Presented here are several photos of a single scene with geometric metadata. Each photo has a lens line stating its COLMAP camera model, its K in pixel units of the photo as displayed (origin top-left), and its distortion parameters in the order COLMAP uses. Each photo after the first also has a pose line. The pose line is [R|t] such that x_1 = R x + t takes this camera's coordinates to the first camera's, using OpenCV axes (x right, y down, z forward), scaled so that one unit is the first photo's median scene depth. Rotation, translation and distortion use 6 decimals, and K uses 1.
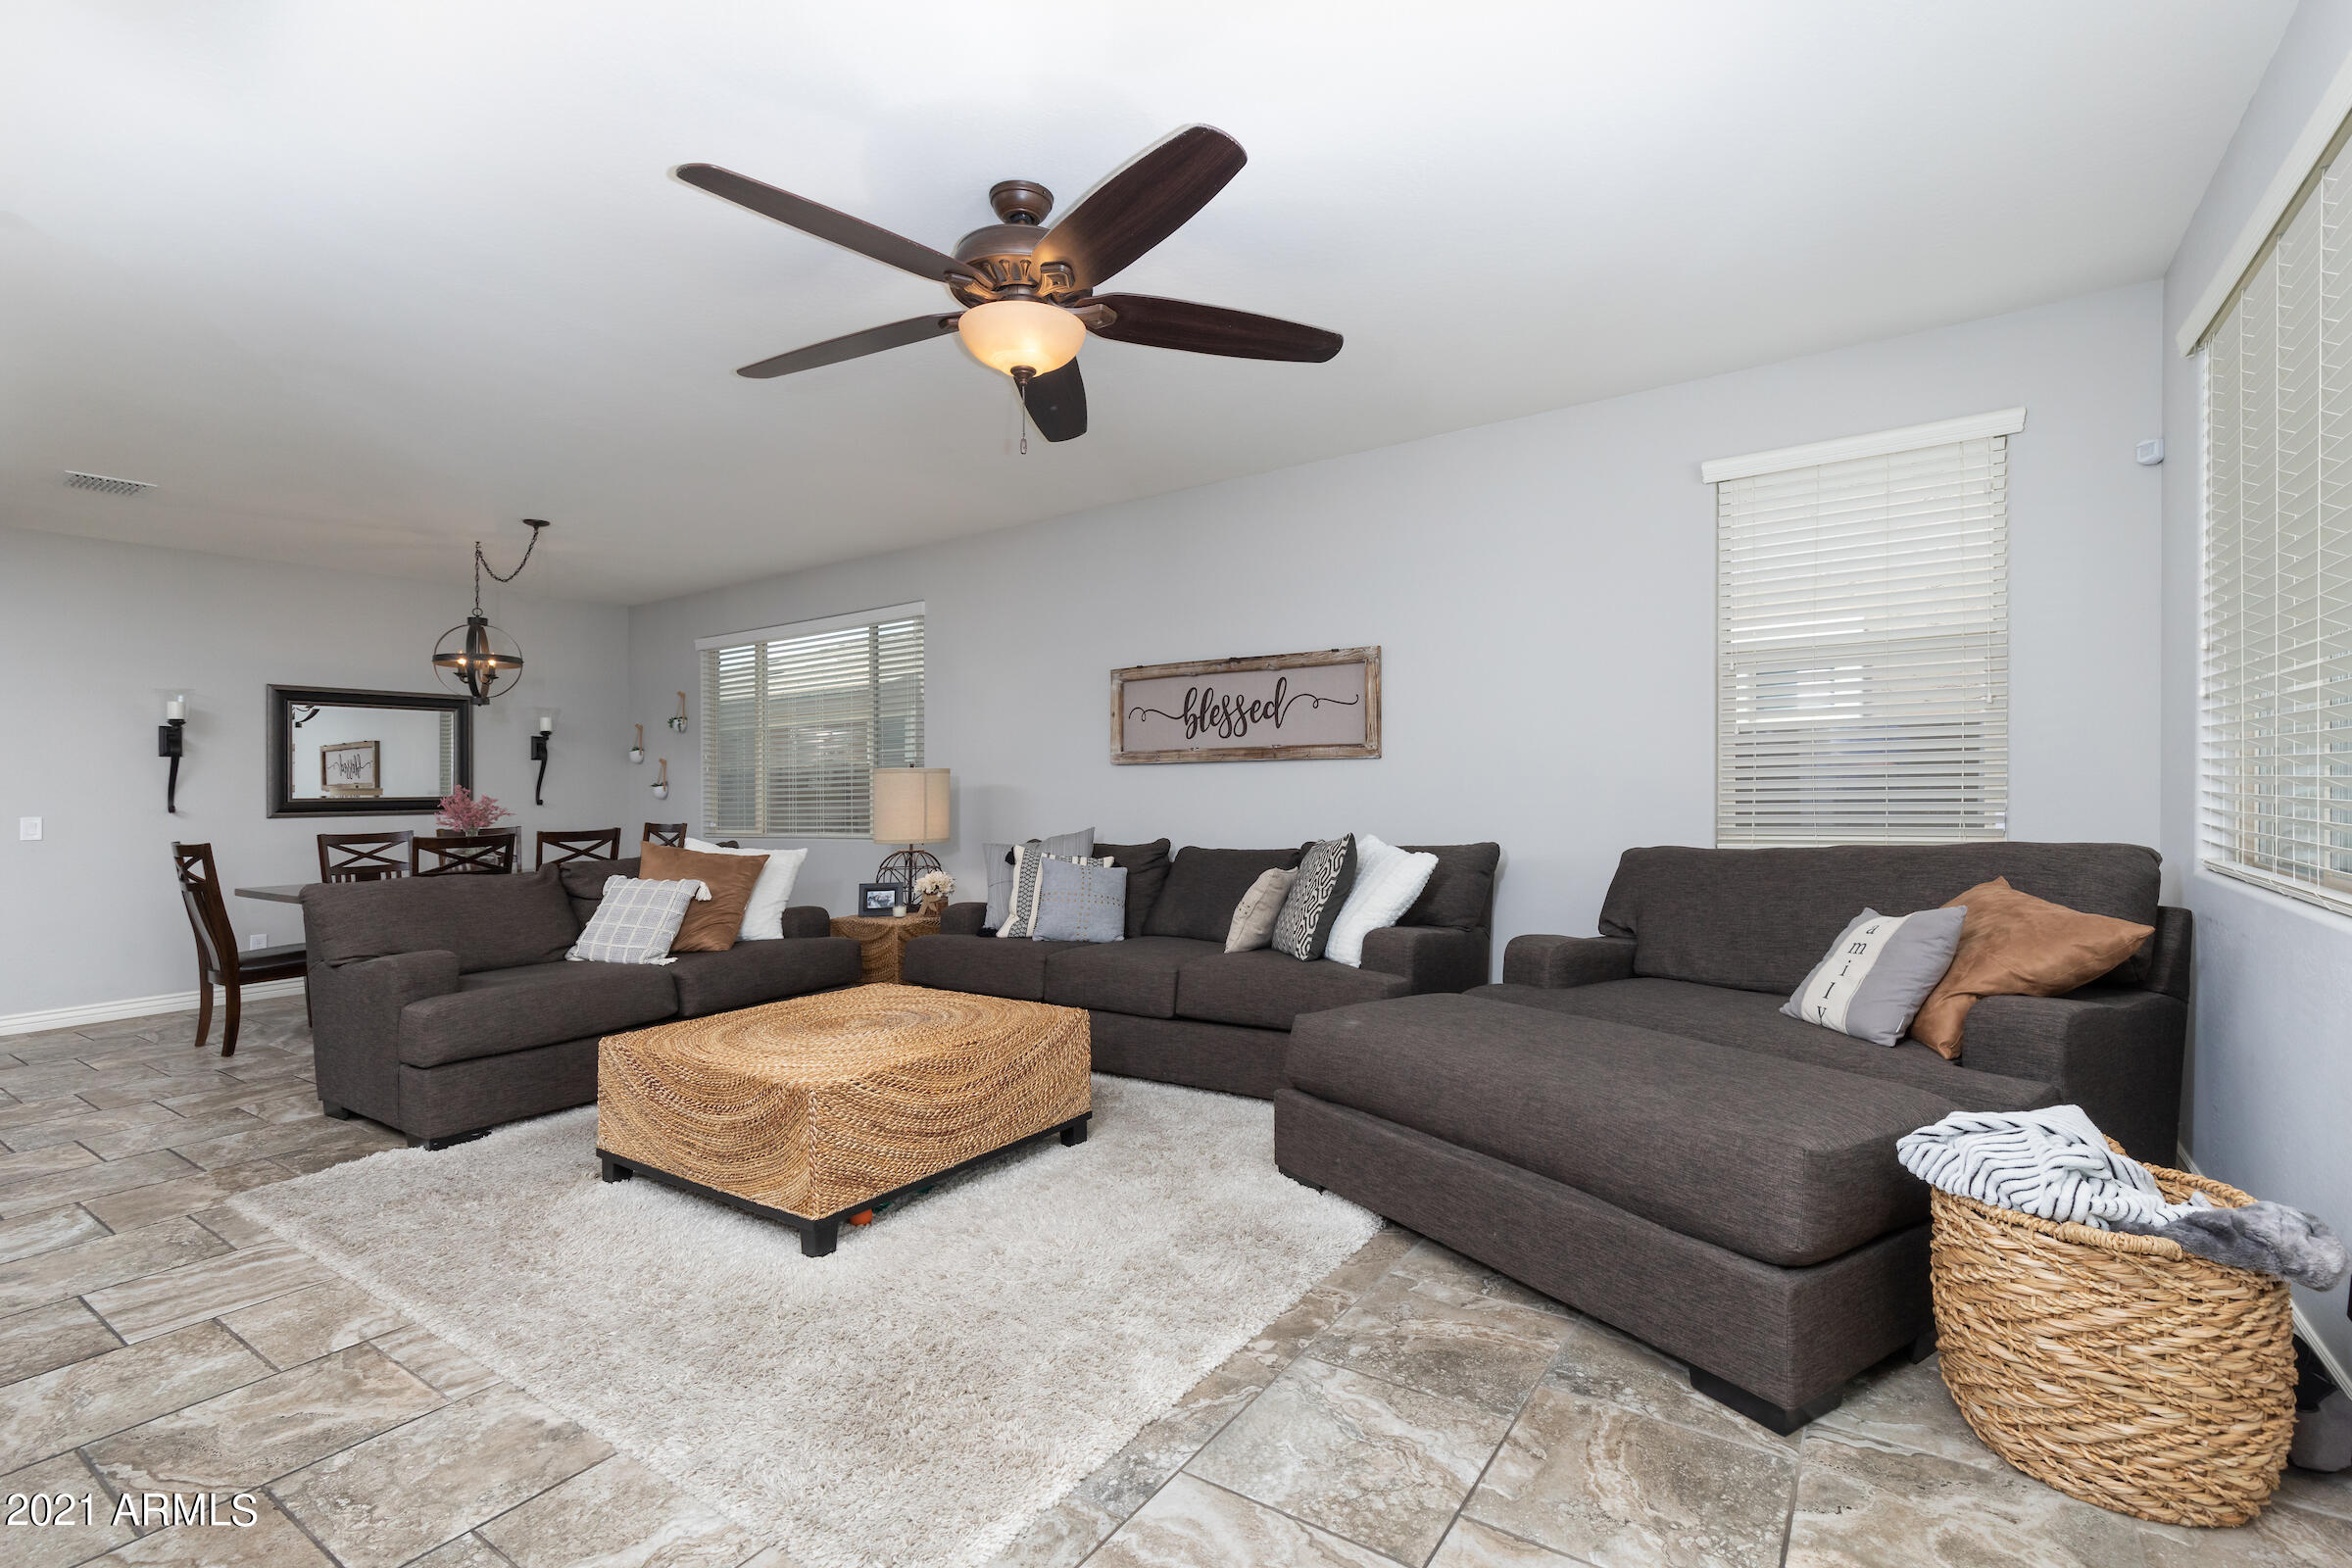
lens RADIAL K [[1064.7, 0, 1180.1], [0, 1064.7, 776.1], [0, 0, 1]] dist [0.003346, -0.000098]
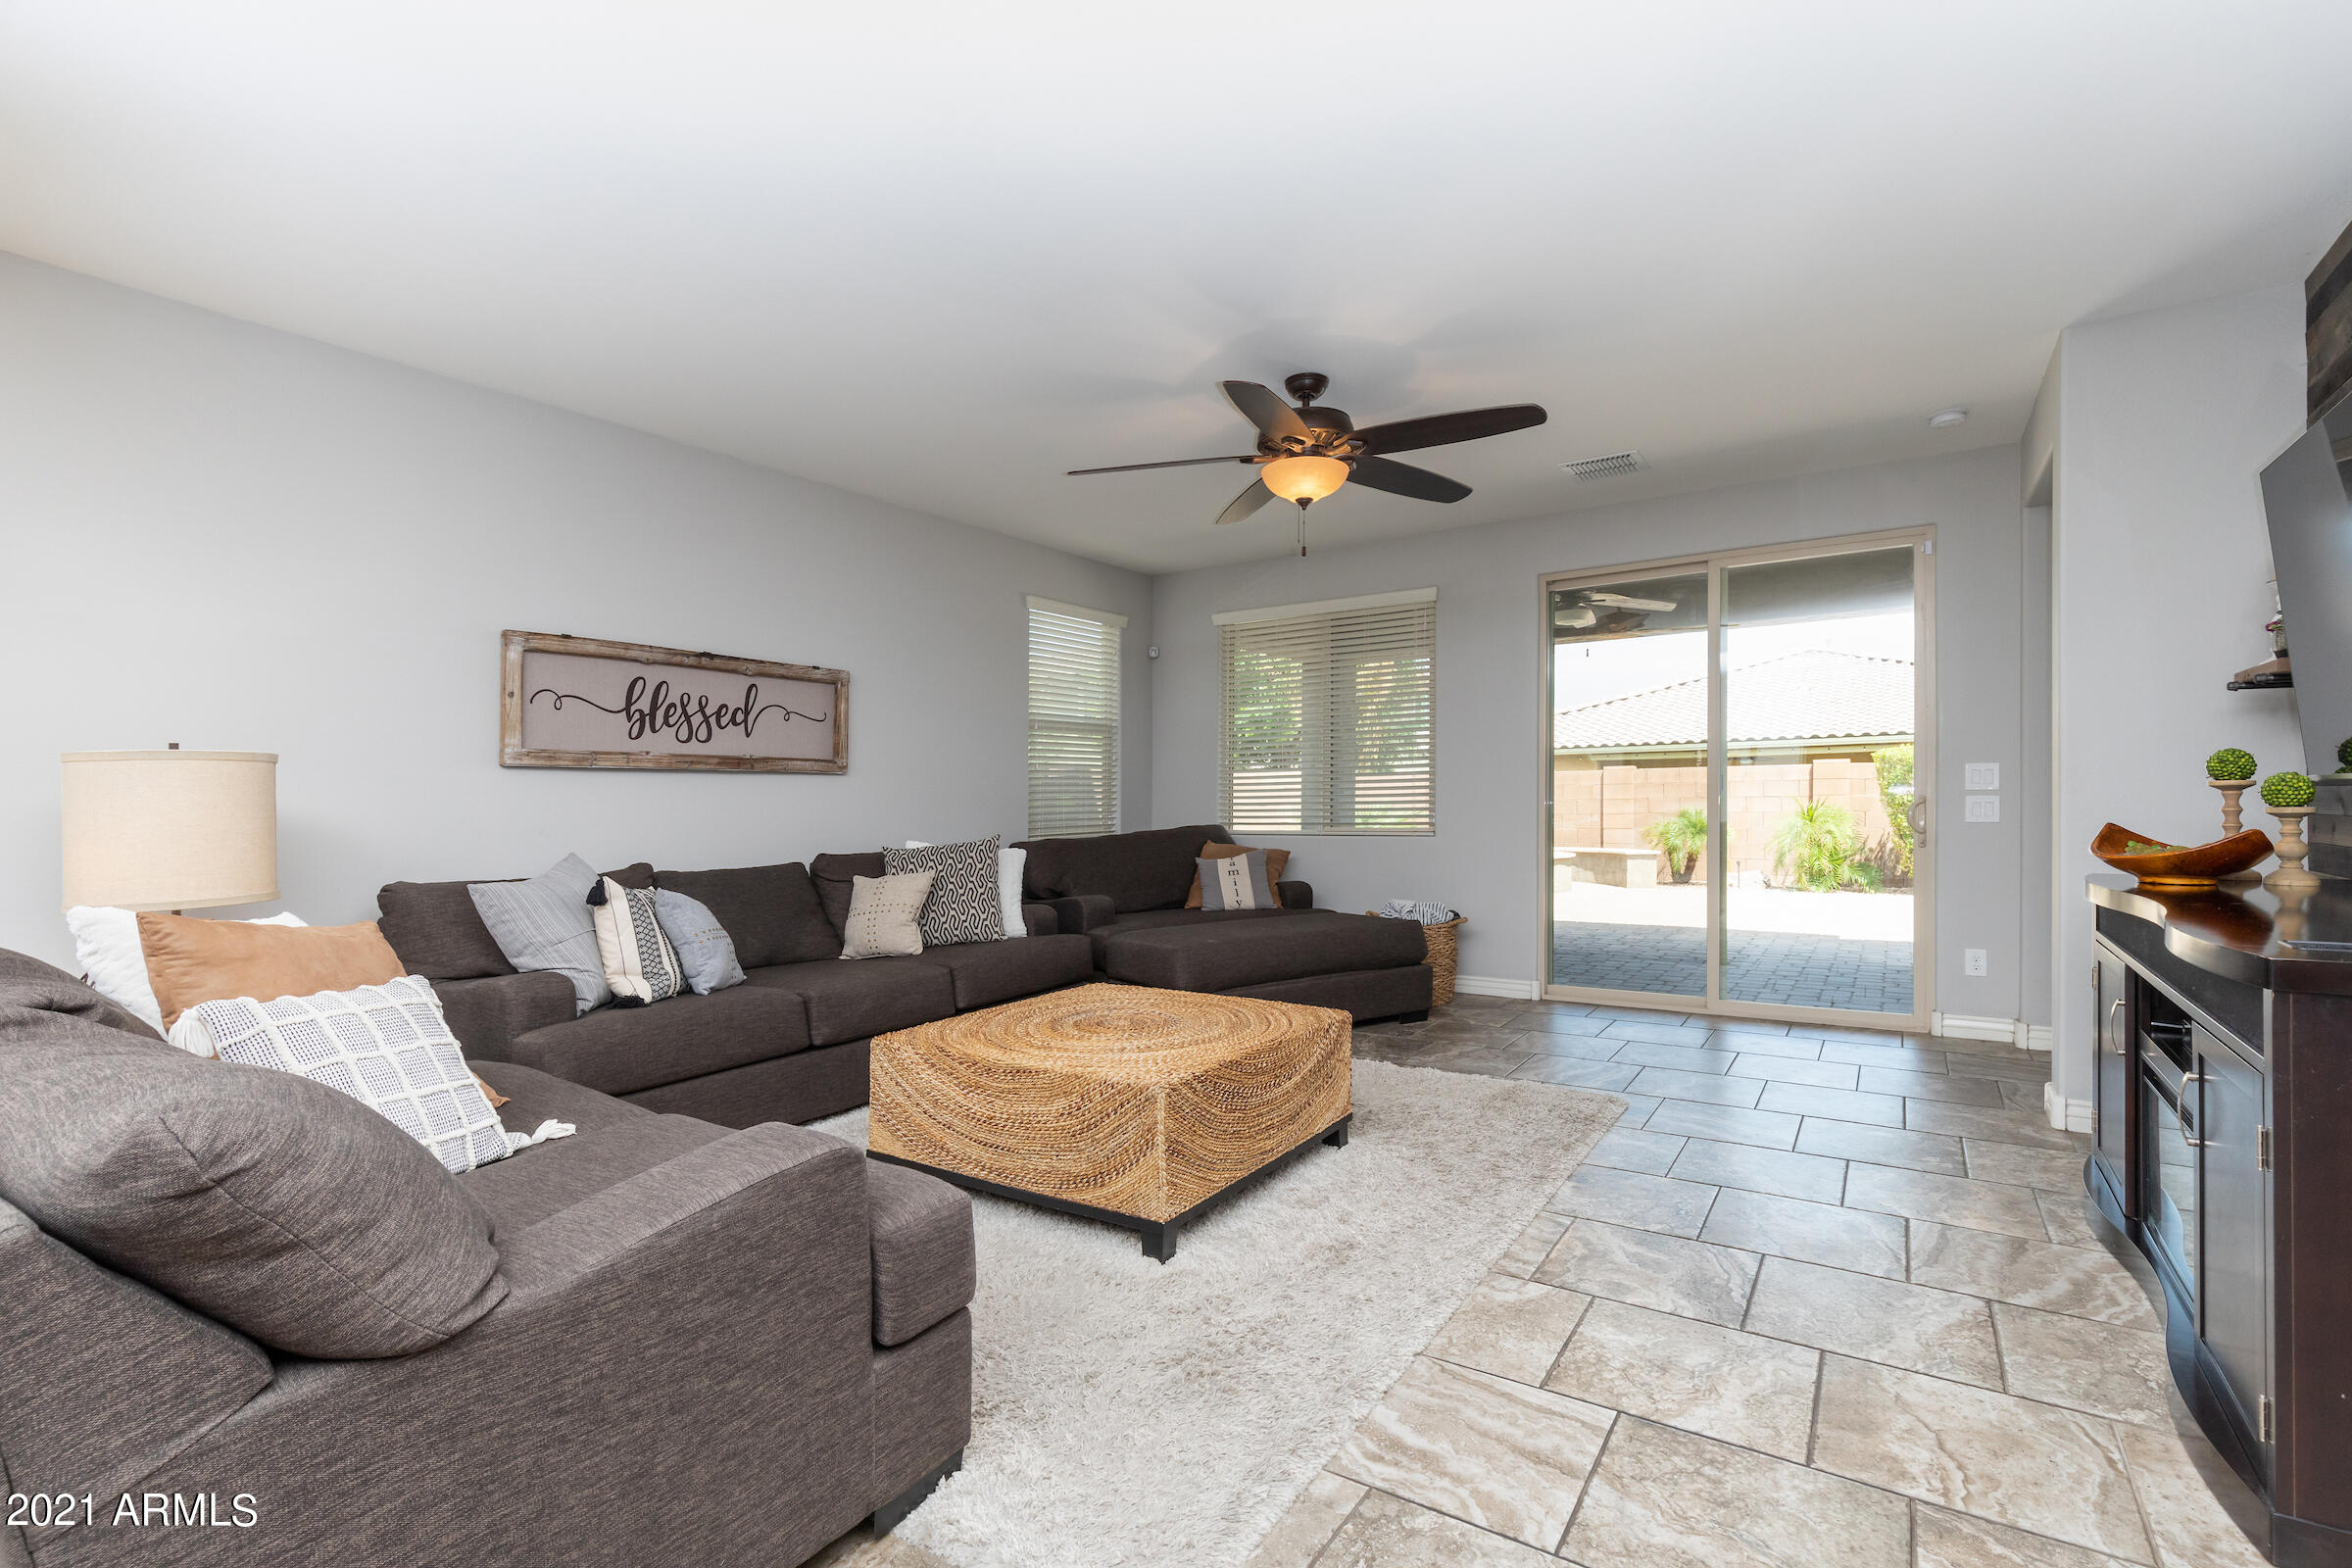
lens RADIAL K [[1064.7, 0, 1184.0], [0, 1064.7, 802.6], [0, 0, 1]] dist [0.003346, -0.000098]
pose [[-0.009541, 0.017737, 0.999797, -0.854211], [0.006084, 0.999825, -0.017680, 0.031617], [-0.999936, 0.005914, -0.009647, 0.629803]]
